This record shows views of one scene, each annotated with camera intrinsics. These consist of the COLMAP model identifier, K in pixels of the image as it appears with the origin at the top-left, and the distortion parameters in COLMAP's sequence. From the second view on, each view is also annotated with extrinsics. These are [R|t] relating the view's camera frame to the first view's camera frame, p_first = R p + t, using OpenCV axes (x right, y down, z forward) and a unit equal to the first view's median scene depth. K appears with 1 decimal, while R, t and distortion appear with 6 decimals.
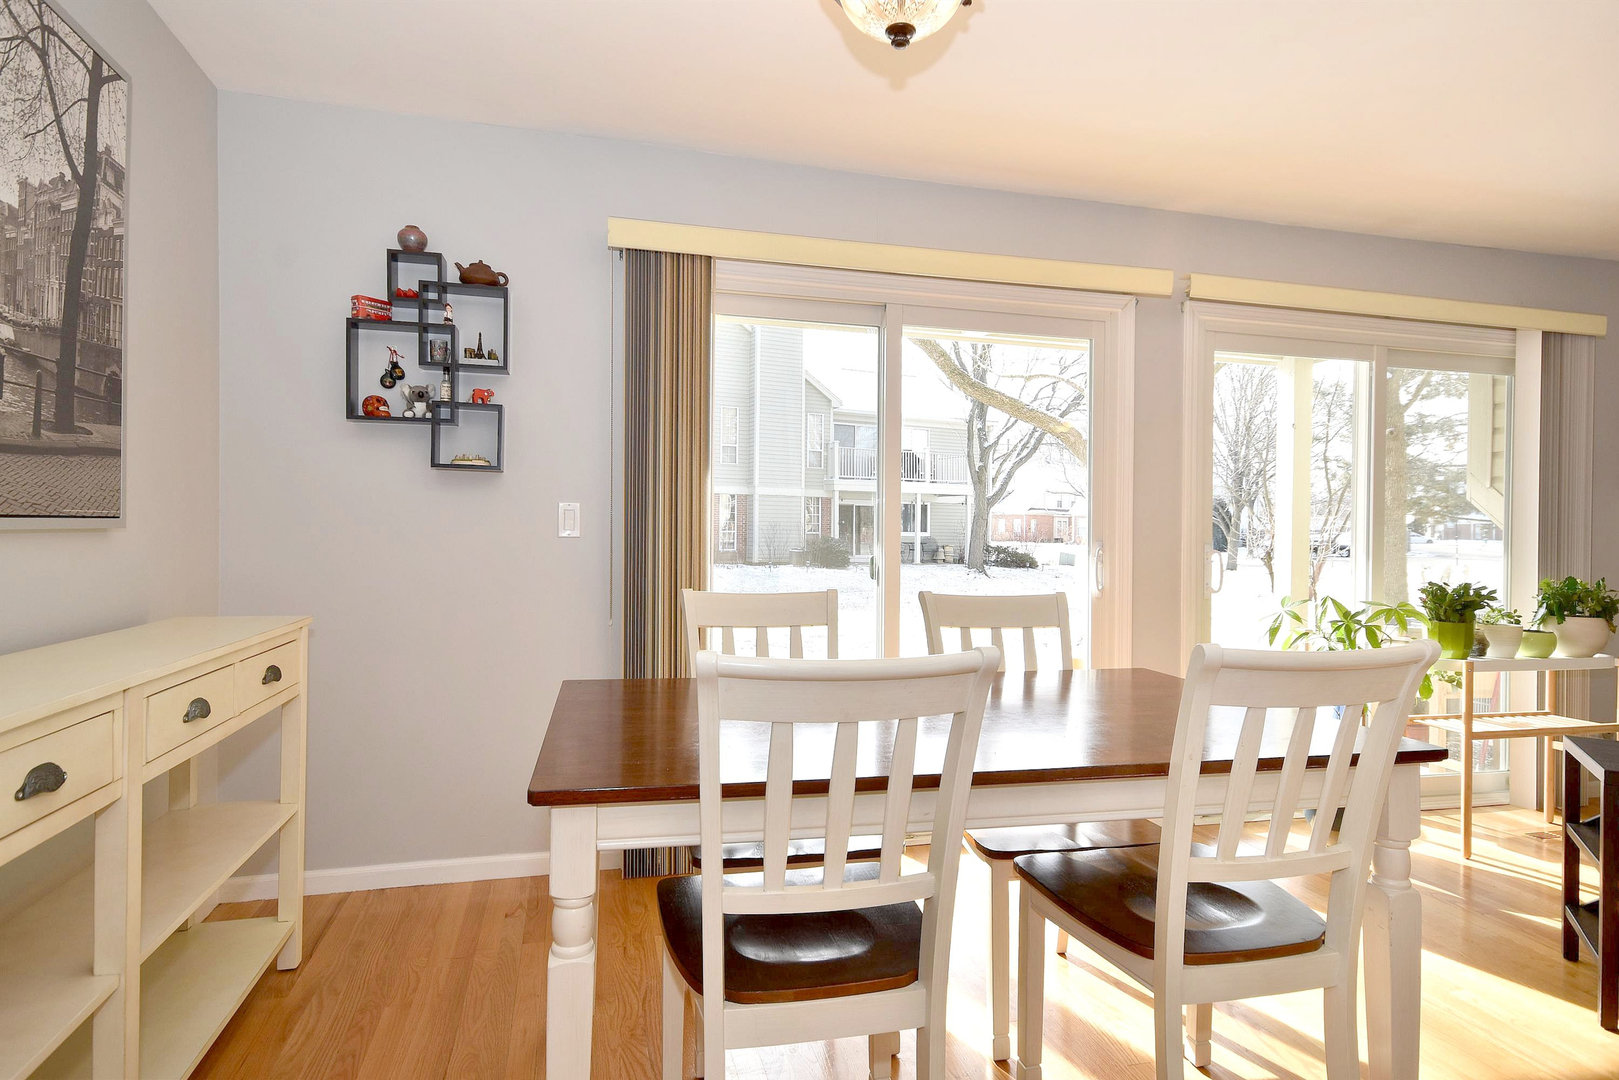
lens RADIAL K [[908.9, 0, 804.7], [0, 908.9, 511.1], [0, 0, 1]] dist [0.039856, -0.001321]
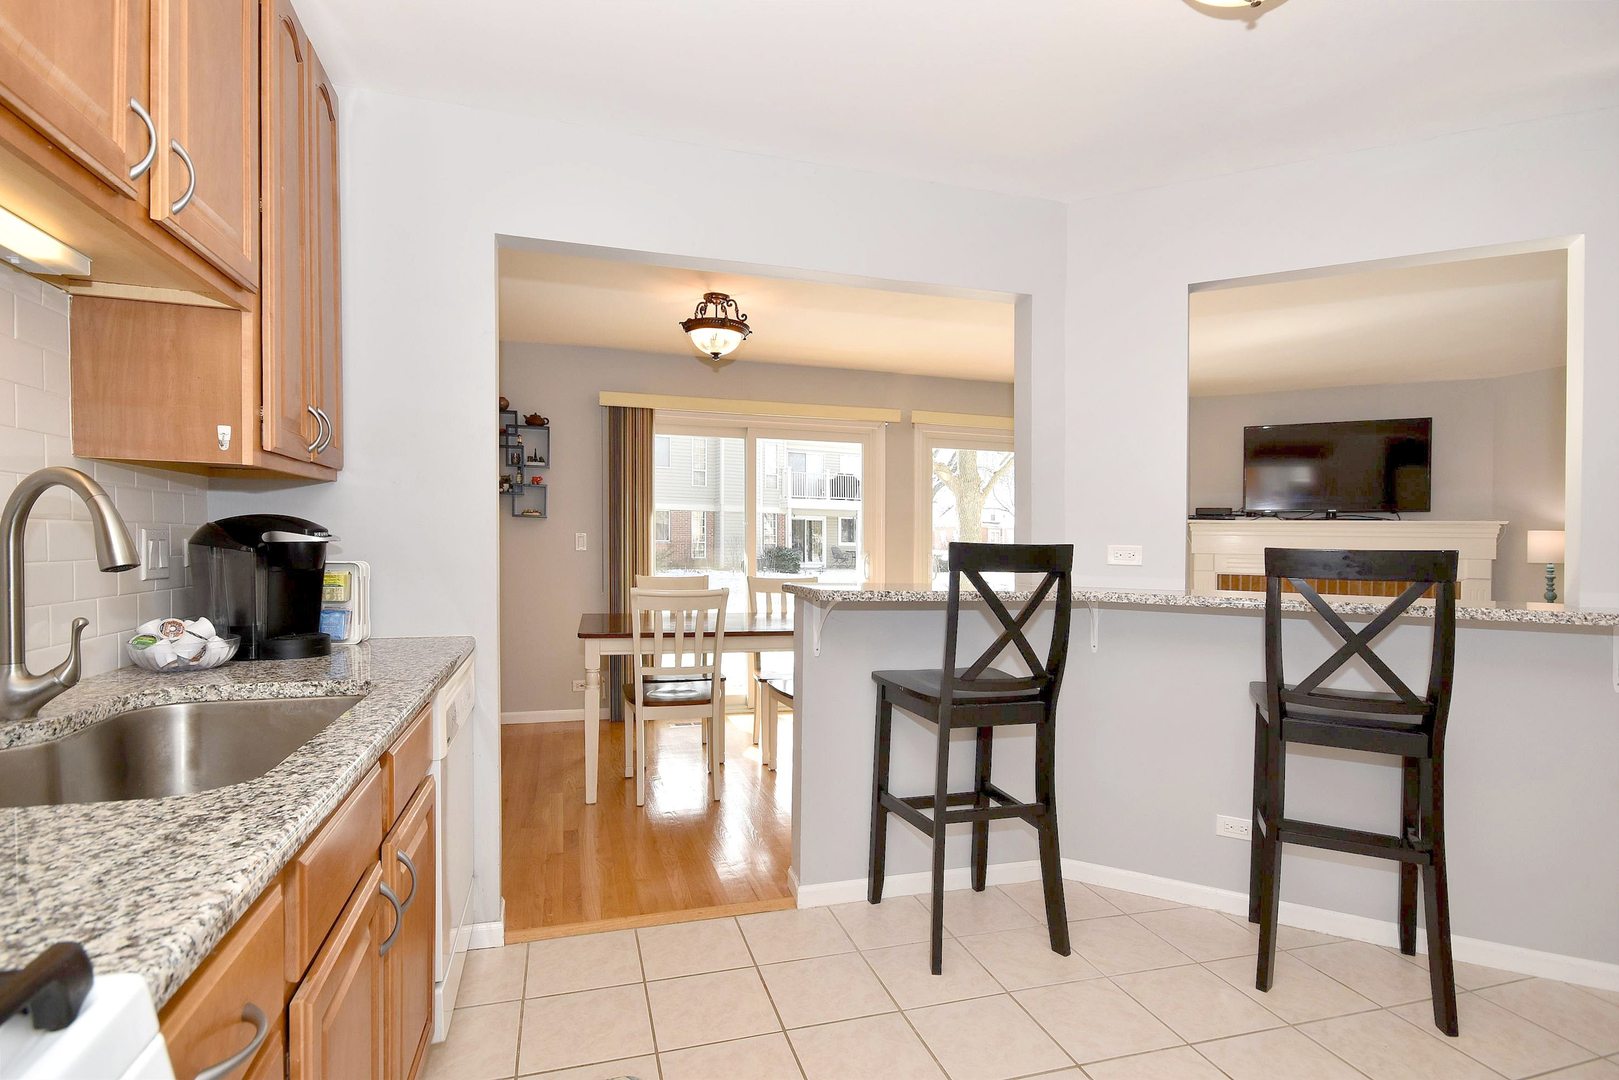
lens RADIAL K [[833.4, 0, 815.0], [0, 833.4, 546.1], [0, 0, 1]] dist [0.003326, 0.001297]
pose [[0.999007, -0.001825, 0.044510, 0.179169], [0.000559, 0.999596, 0.028432, -0.034721], [-0.044544, -0.028379, 0.998604, -0.875177]]
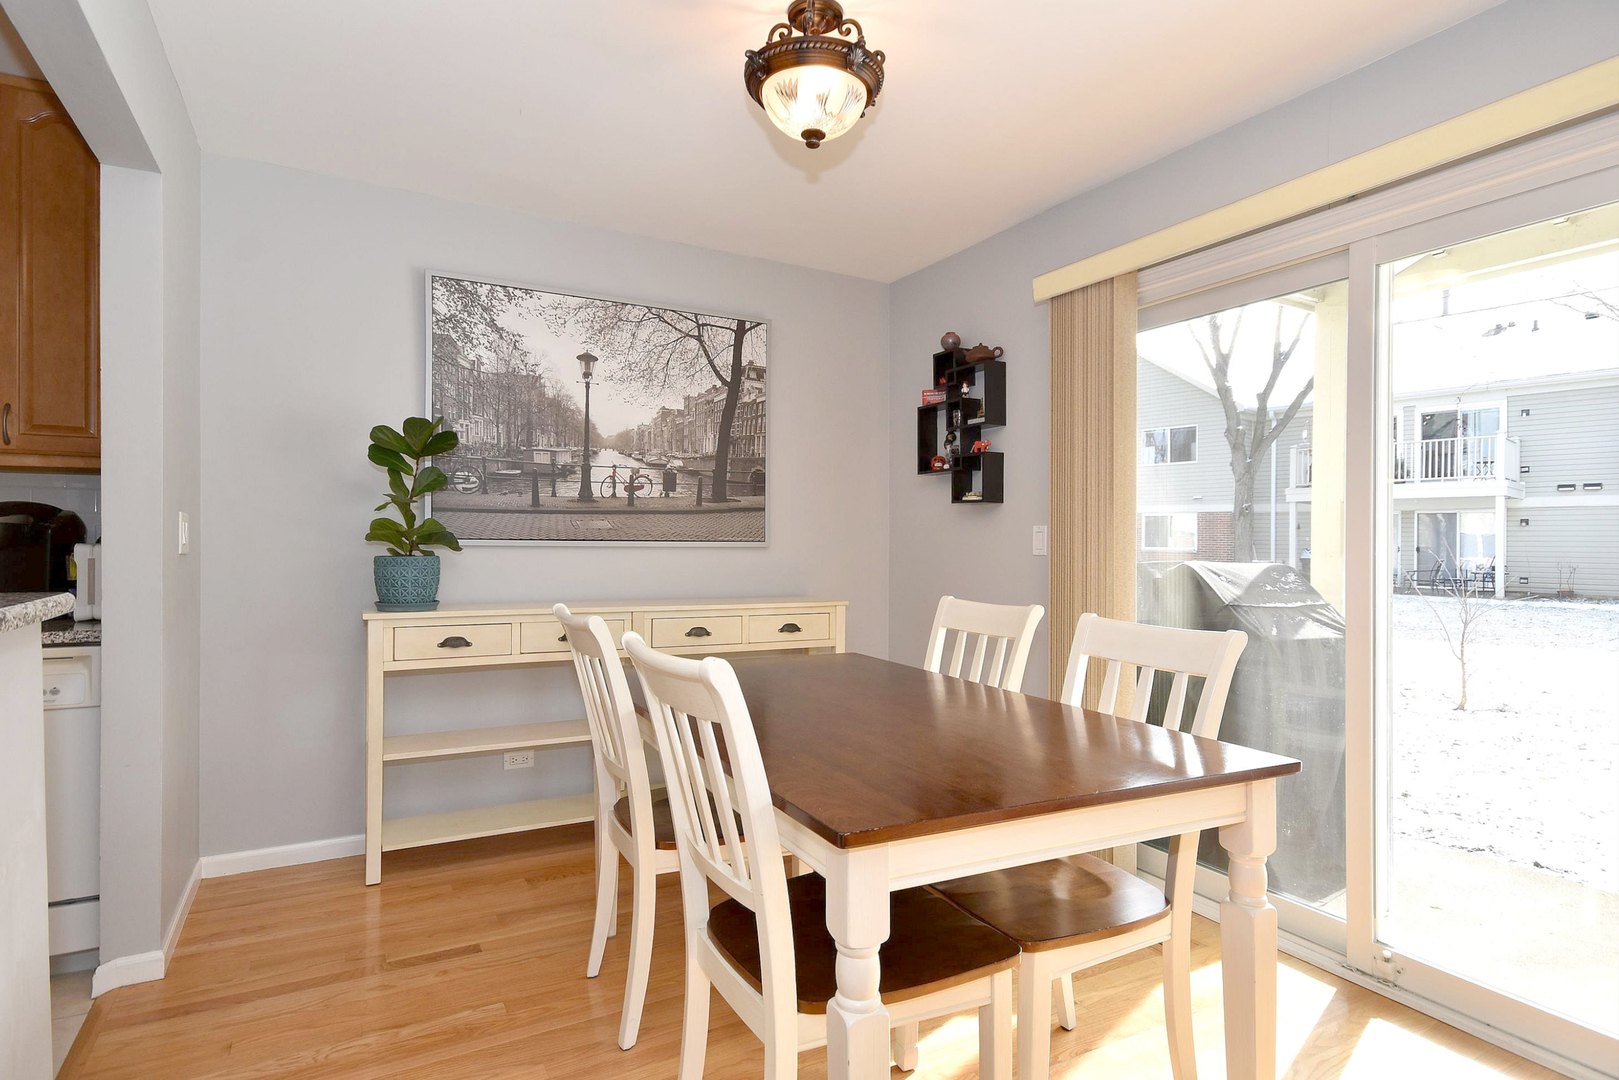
lens RADIAL K [[875.7, 0, 802.6], [0, 875.7, 534.9], [0, 0, 1]] dist [0.042122, 0.000690]
pose [[0.256931, -0.021840, -0.966183, 0.803860], [0.014329, 0.999721, -0.018788, 0.021532], [0.966323, -0.009017, 0.257172, 0.429243]]
